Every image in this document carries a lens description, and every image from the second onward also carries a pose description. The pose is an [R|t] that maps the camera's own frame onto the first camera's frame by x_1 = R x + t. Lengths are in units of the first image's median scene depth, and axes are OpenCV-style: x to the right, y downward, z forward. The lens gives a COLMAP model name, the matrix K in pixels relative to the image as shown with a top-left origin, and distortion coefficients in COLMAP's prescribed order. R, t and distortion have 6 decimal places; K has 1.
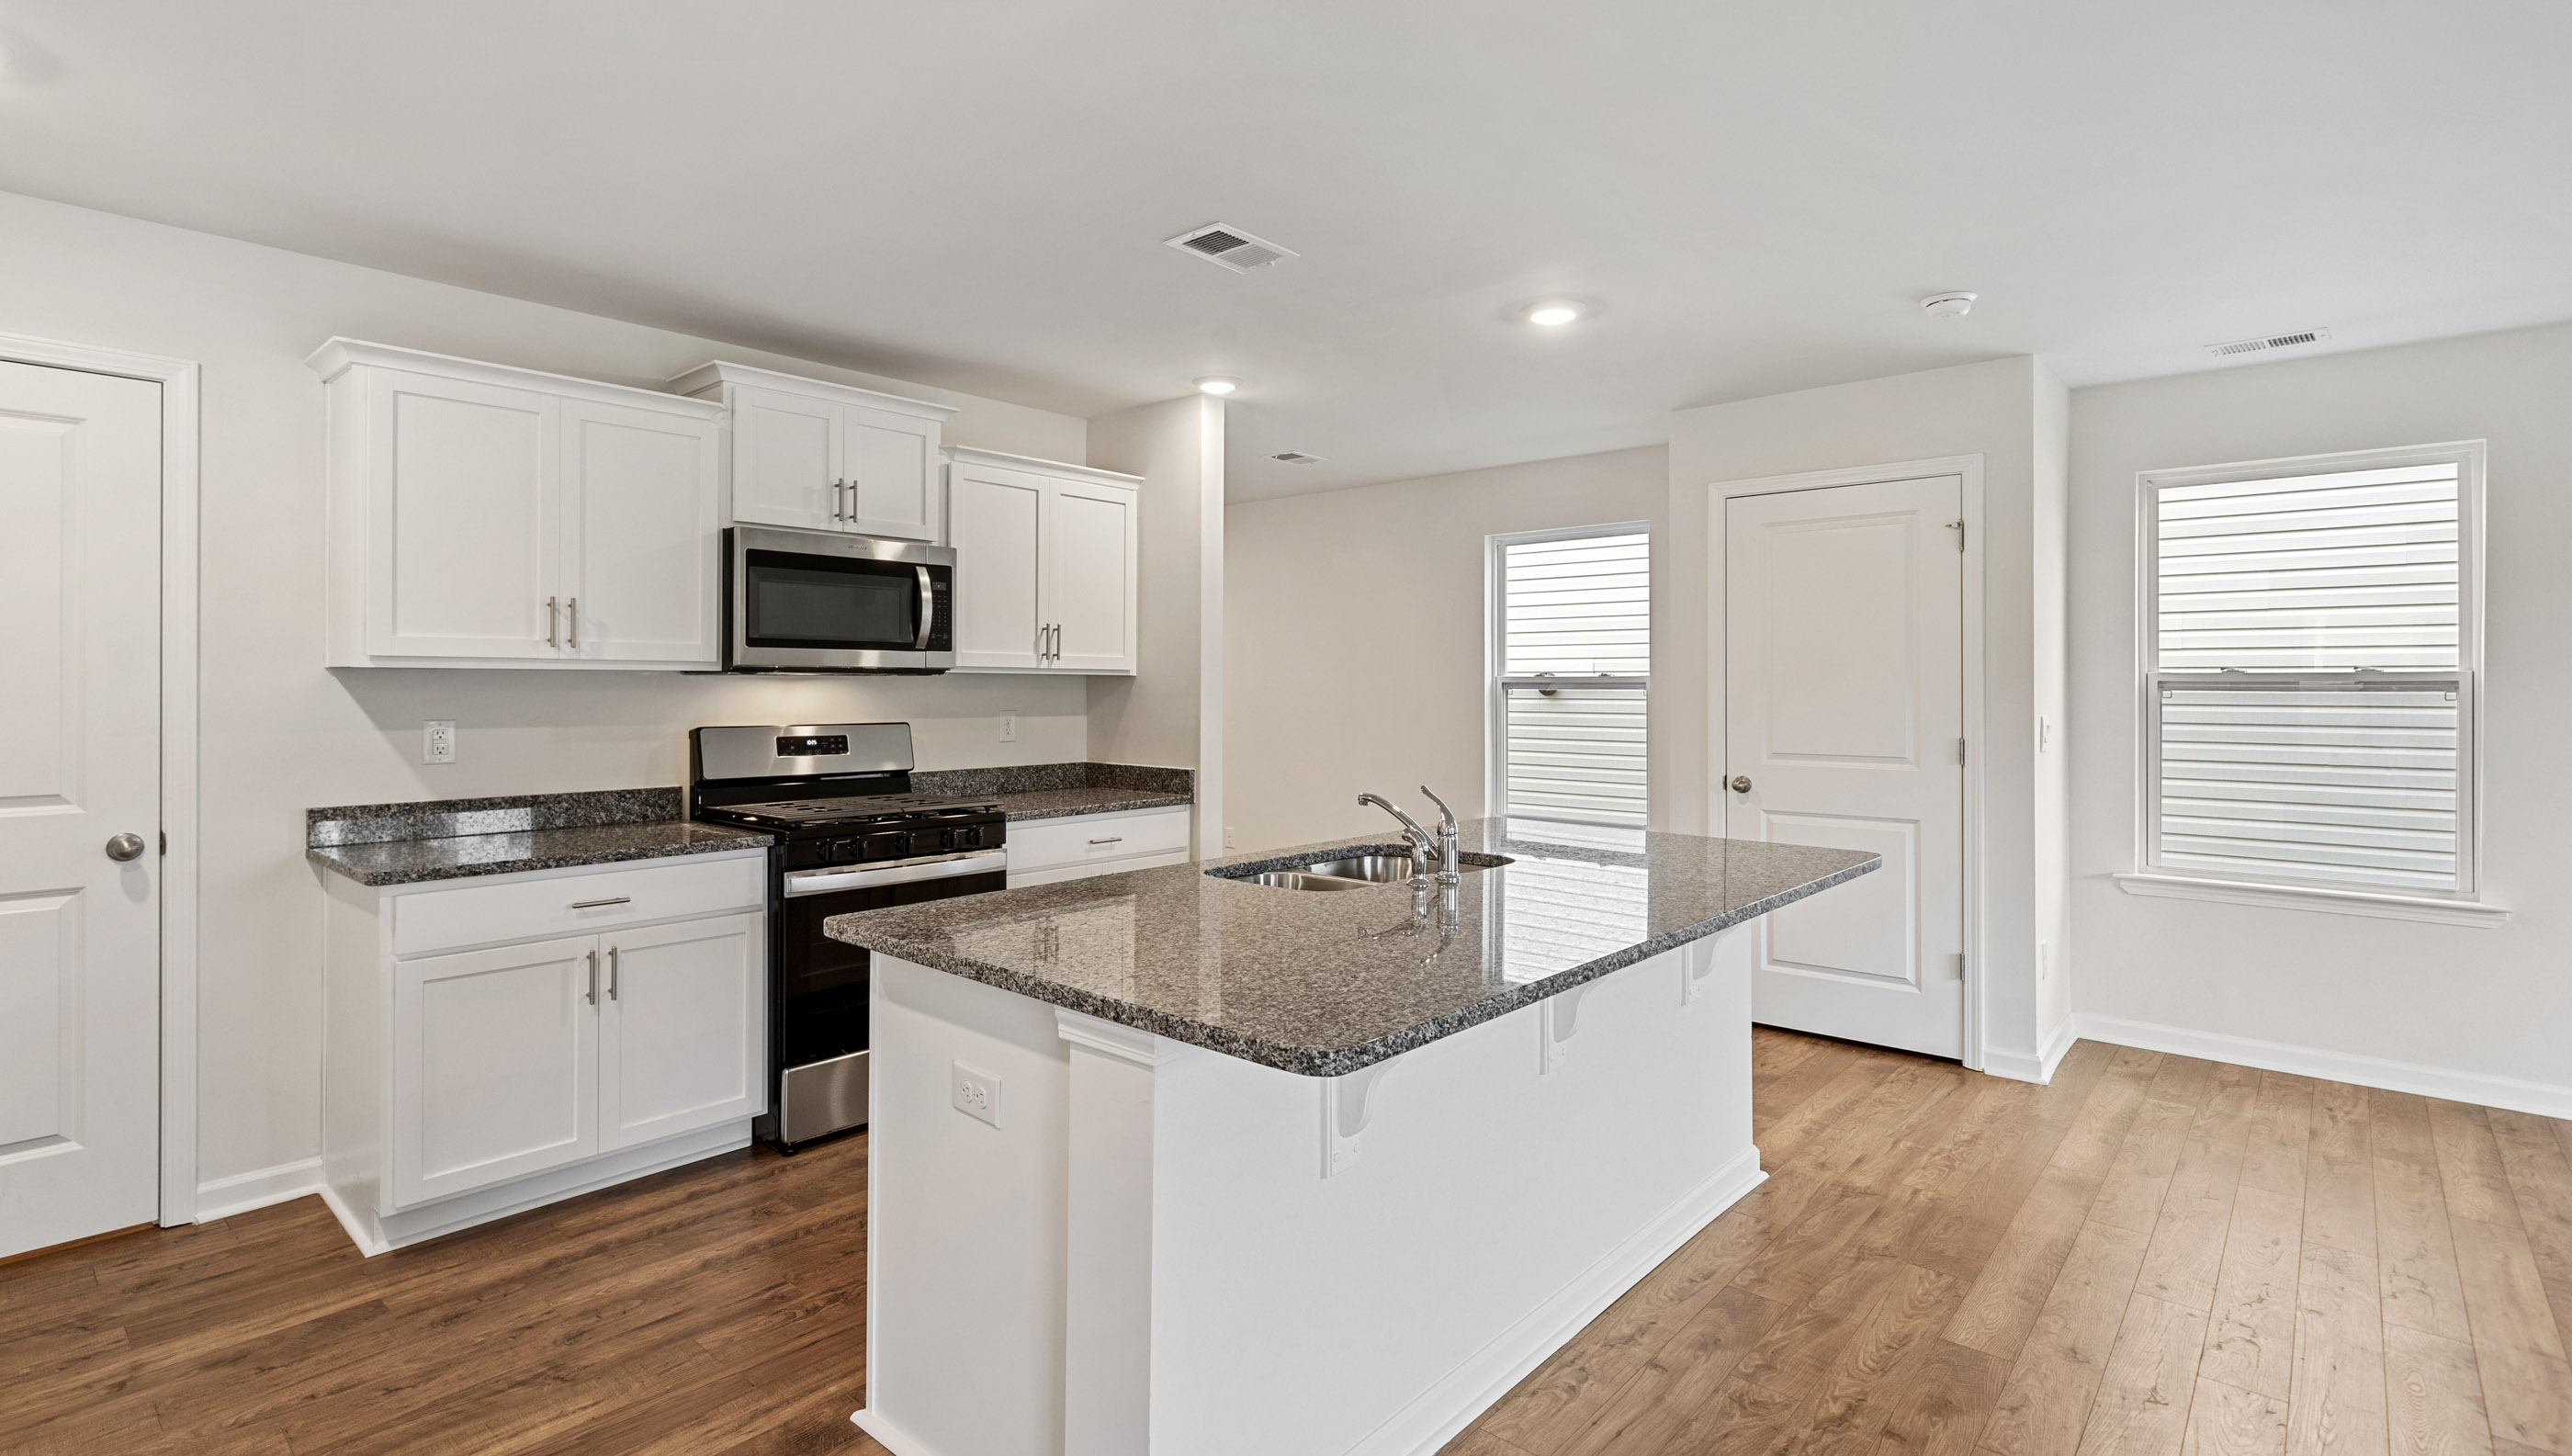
lens RADIAL K [[1200.8, 0, 1254.2], [0, 1200.8, 694.7], [0, 0, 1]] dist [0.002956, 0.000036]
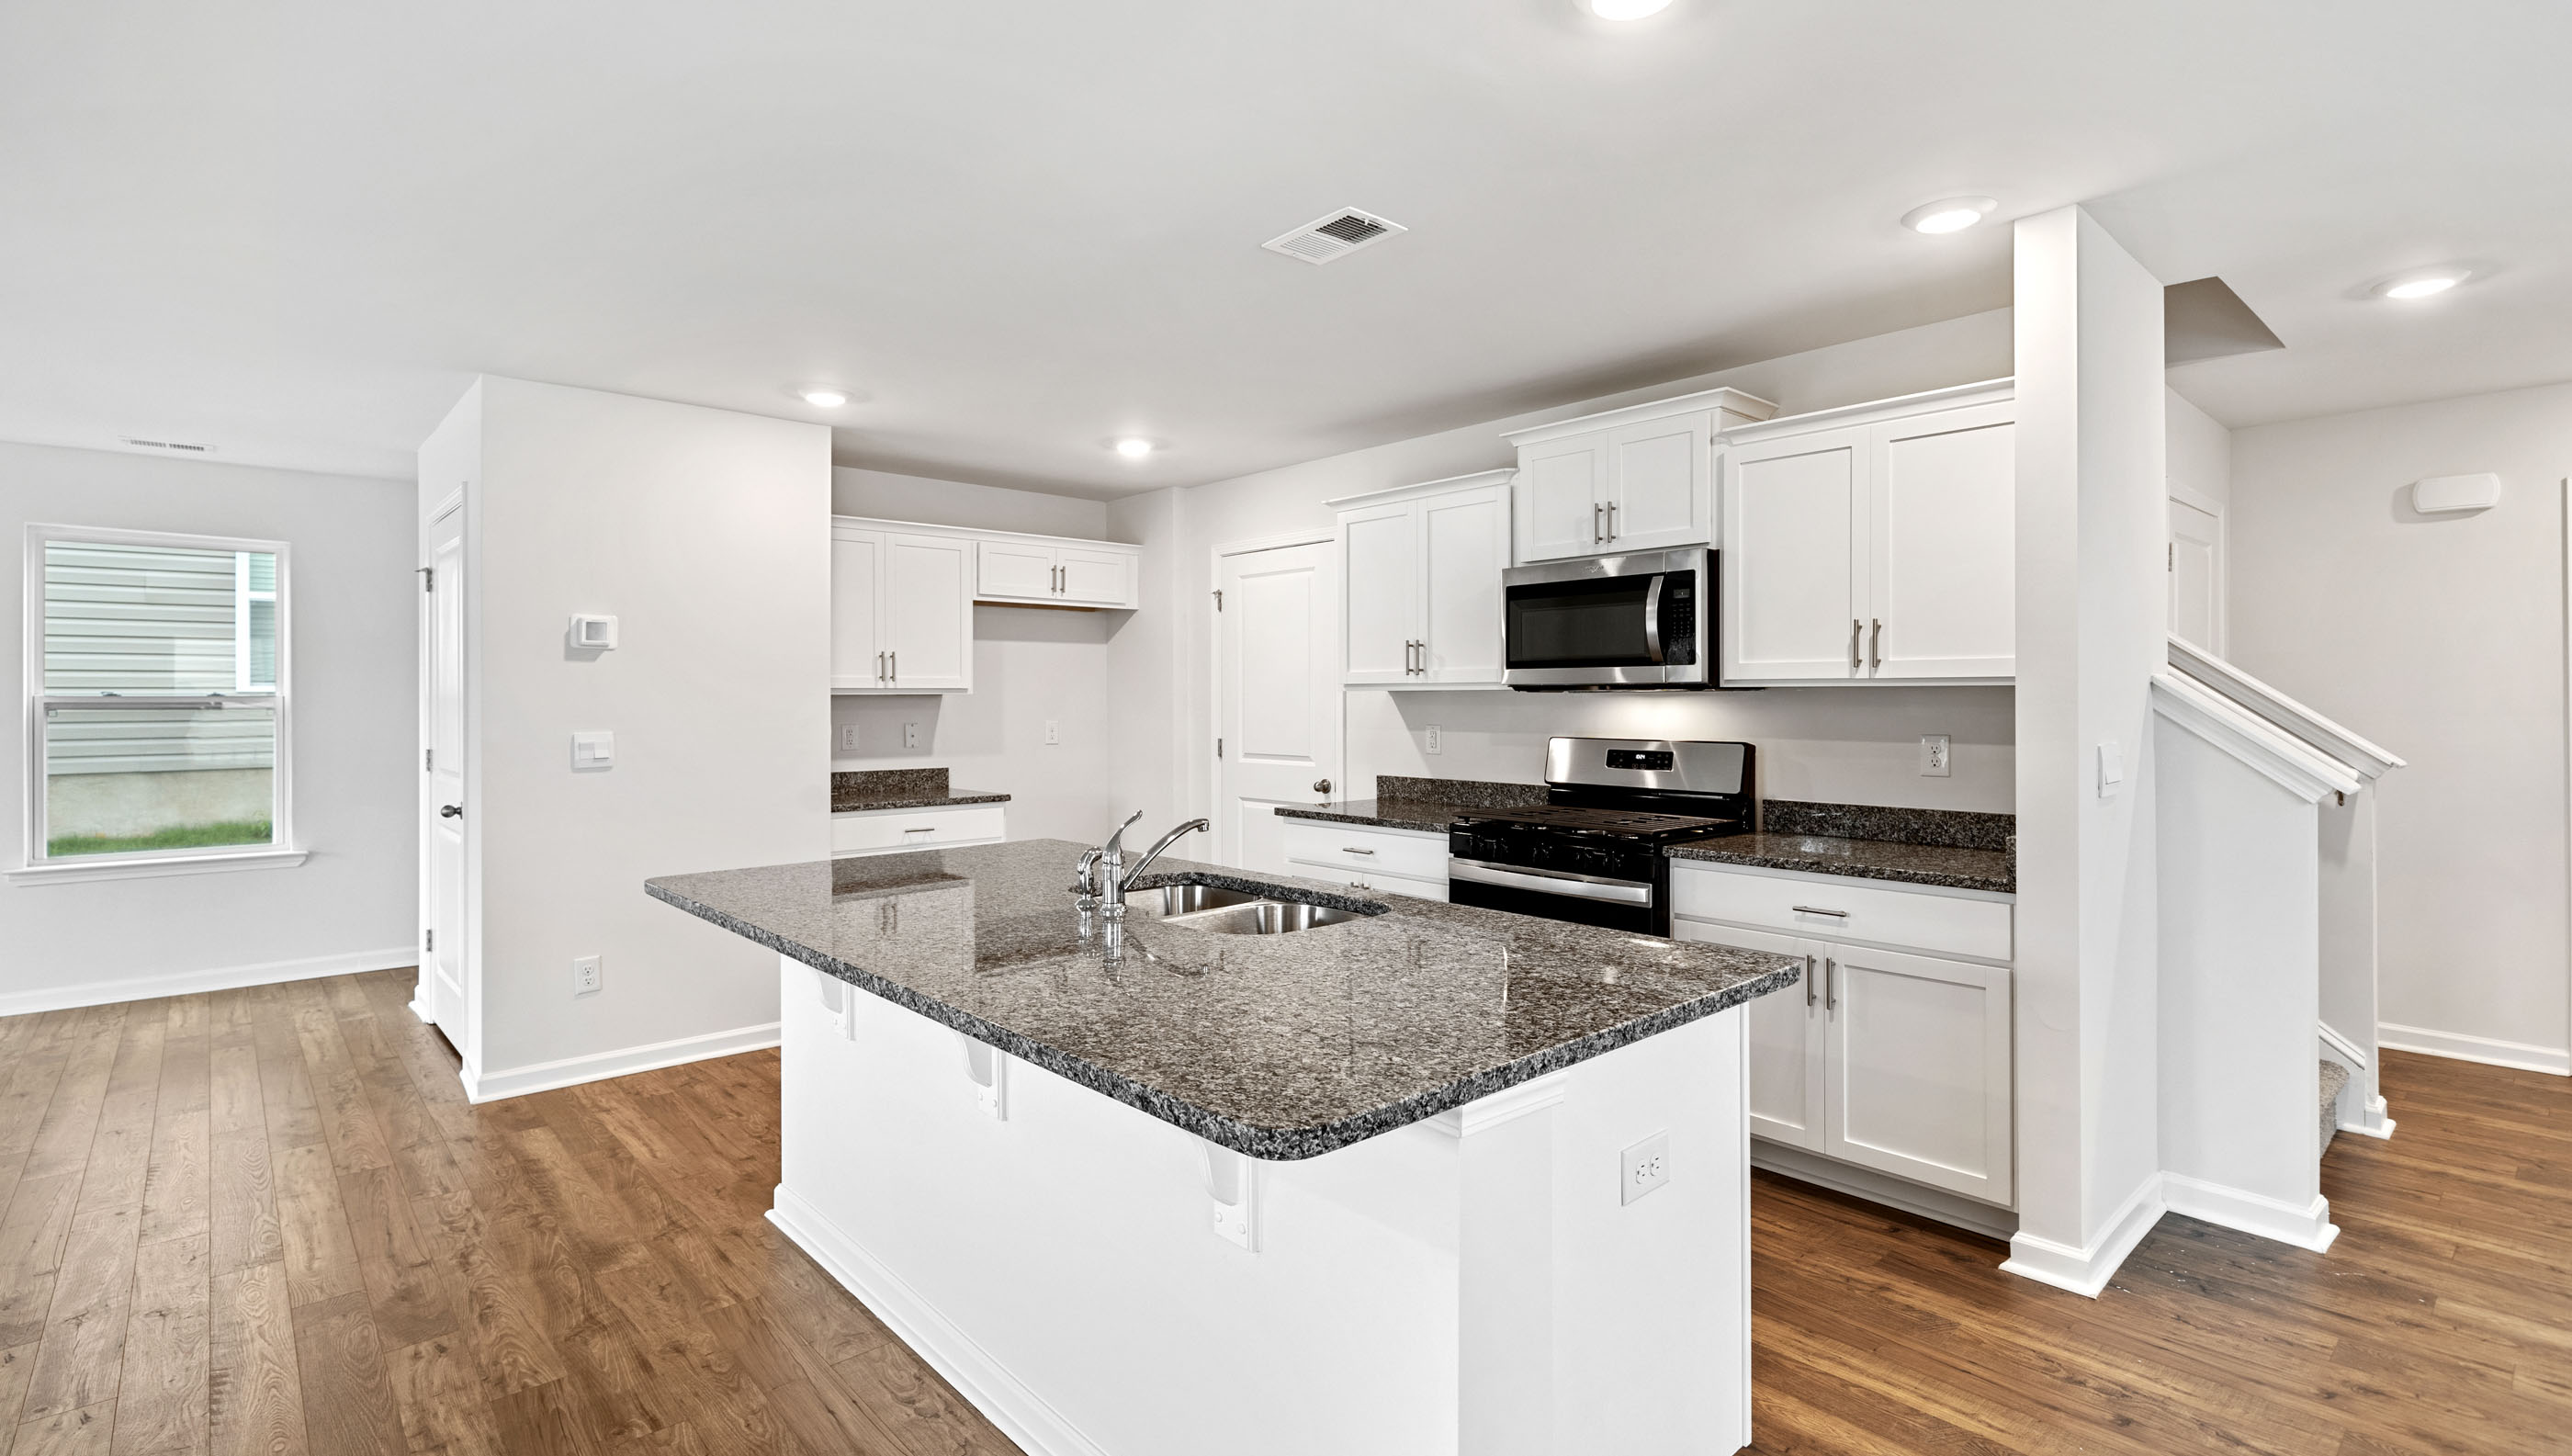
lens RADIAL K [[1200.8, 0, 1245.2], [0, 1200.8, 700.5], [0, 0, 1]] dist [0.002956, 0.000036]
pose [[-0.128071, -0.000756, -0.991765, 0.754507], [-0.005227, 0.999986, -0.000088, -0.007278], [0.991751, 0.005172, -0.128073, 0.861808]]
